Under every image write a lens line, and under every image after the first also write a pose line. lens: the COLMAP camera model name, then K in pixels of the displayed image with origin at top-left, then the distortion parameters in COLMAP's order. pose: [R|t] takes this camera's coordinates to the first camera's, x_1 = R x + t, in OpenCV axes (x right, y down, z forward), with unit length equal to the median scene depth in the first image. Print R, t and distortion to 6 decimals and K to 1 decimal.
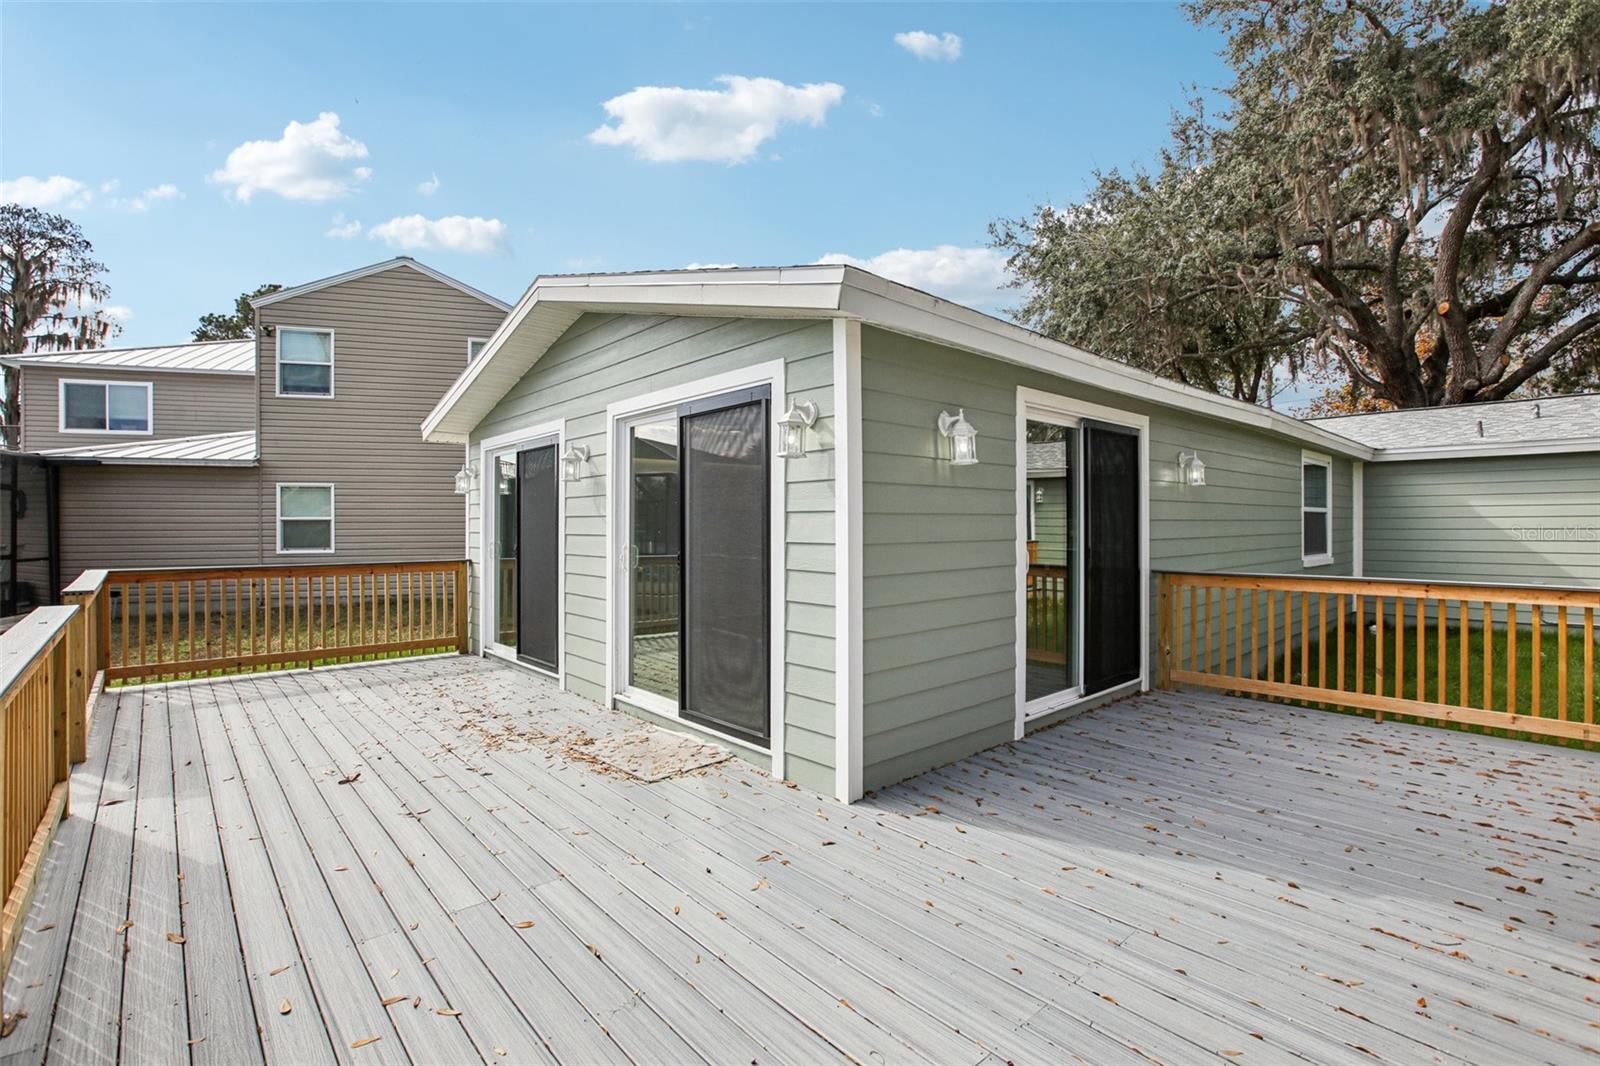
lens RADIAL K [[740.6, 0, 792.2], [0, 740.6, 519.5], [0, 0, 1]] dist [-0.041570, 0.013607]
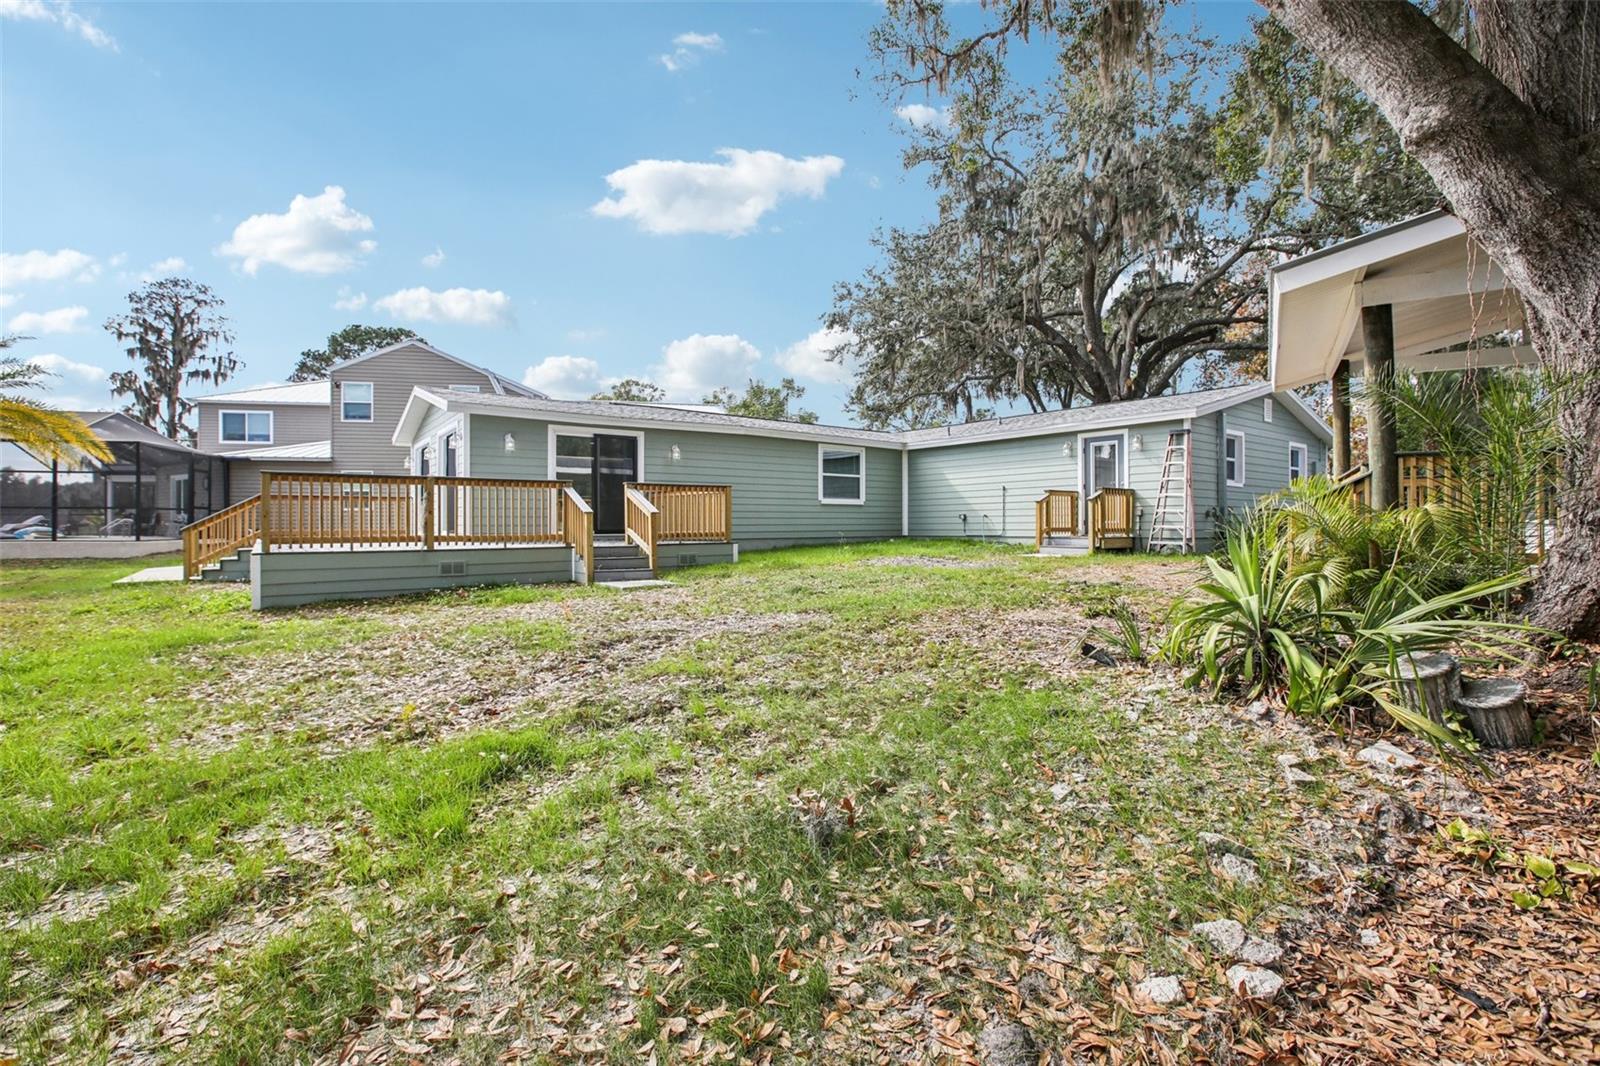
lens RADIAL K [[740.6, 0, 792.2], [0, 740.6, 519.5], [0, 0, 1]] dist [-0.041570, 0.013607]
pose [[0.995720, -0.003258, -0.092360, 0.350798], [0.002944, 0.999989, -0.003534, 0.050674], [0.092370, 0.003247, 0.995719, -0.428639]]
